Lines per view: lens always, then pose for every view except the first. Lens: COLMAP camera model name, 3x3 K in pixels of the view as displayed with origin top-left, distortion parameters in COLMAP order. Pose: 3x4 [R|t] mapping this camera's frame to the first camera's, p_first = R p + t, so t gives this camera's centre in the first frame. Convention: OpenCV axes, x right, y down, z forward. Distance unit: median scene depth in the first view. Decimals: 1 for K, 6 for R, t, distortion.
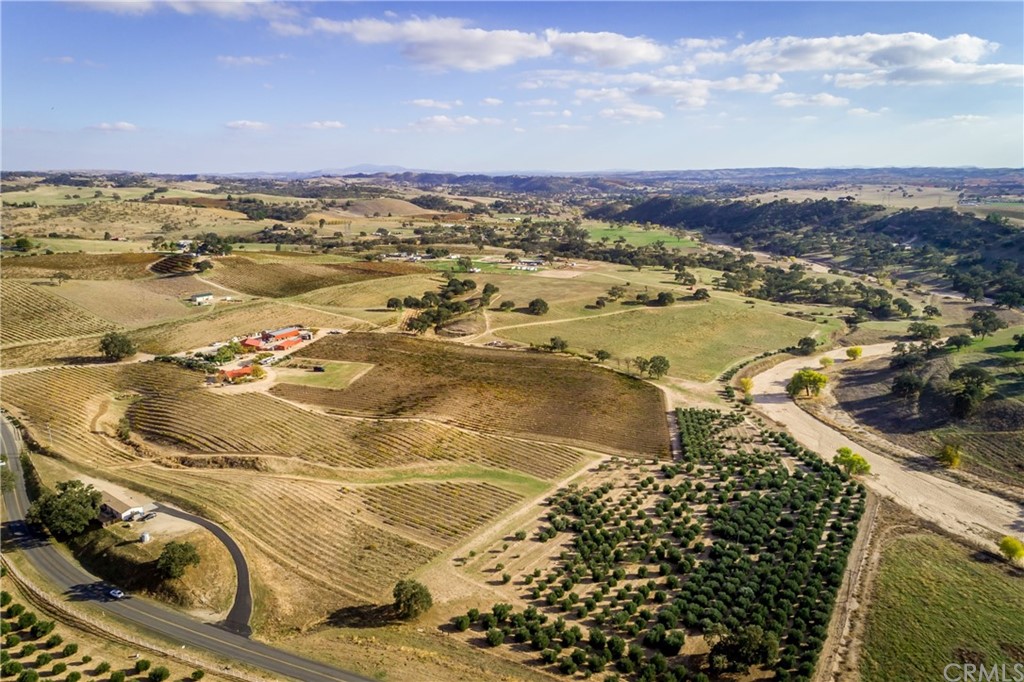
lens RADIAL K [[657.4, 0, 512.0], [0, 657.4, 341.0], [0, 0, 1]] dist [0.022898, -0.001636]
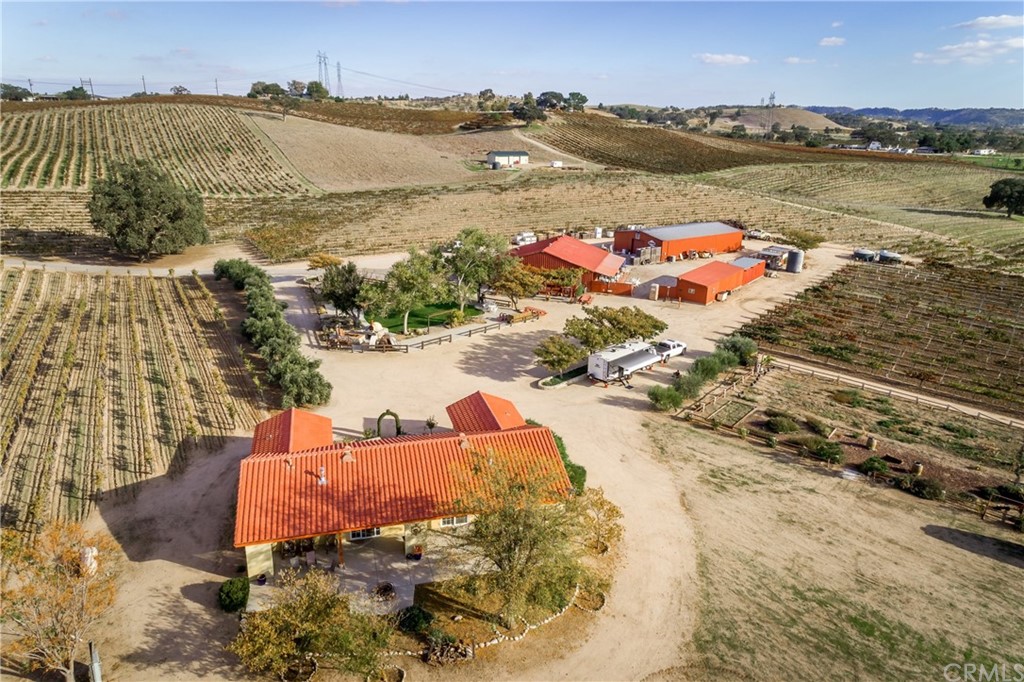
lens RADIAL K [[657.4, 0, 512.0], [0, 657.4, 341.0], [0, 0, 1]] dist [0.022898, -0.001636]
pose [[0.865056, 0.172786, -0.470981, -0.286525], [-0.132335, 0.984157, 0.117990, 0.008224], [0.483906, -0.039740, 0.874217, 0.755572]]
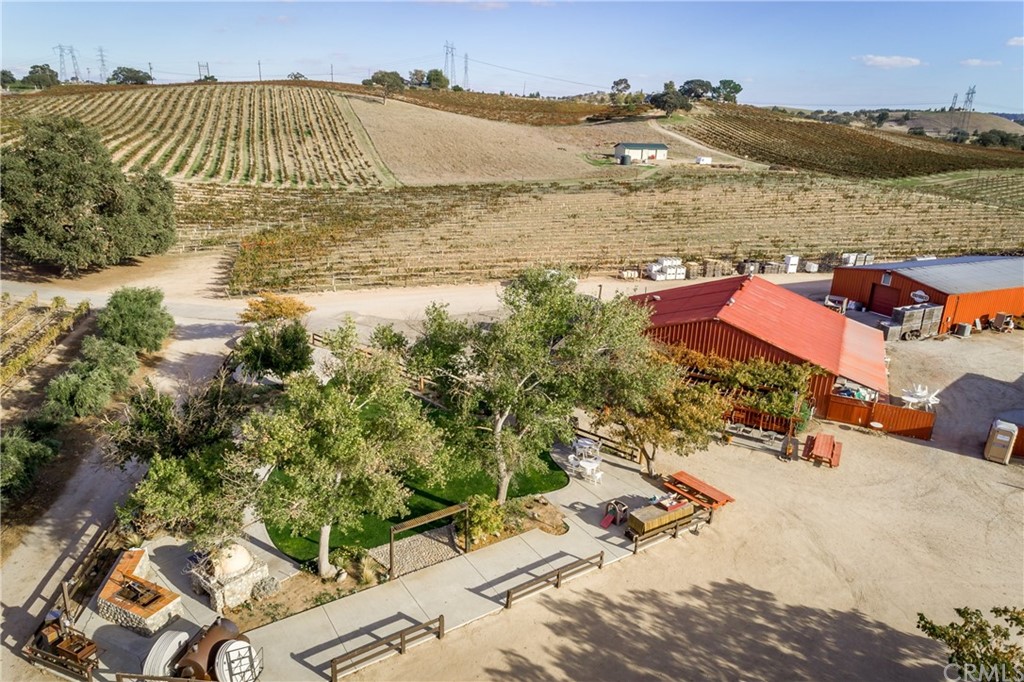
lens RADIAL K [[657.4, 0, 512.0], [0, 657.4, 341.0], [0, 0, 1]] dist [0.022898, -0.001636]
pose [[0.754845, 0.232553, -0.613293, -0.346575], [-0.184349, 0.972565, 0.141887, -0.001548], [0.629463, 0.005957, 0.777007, 0.855131]]
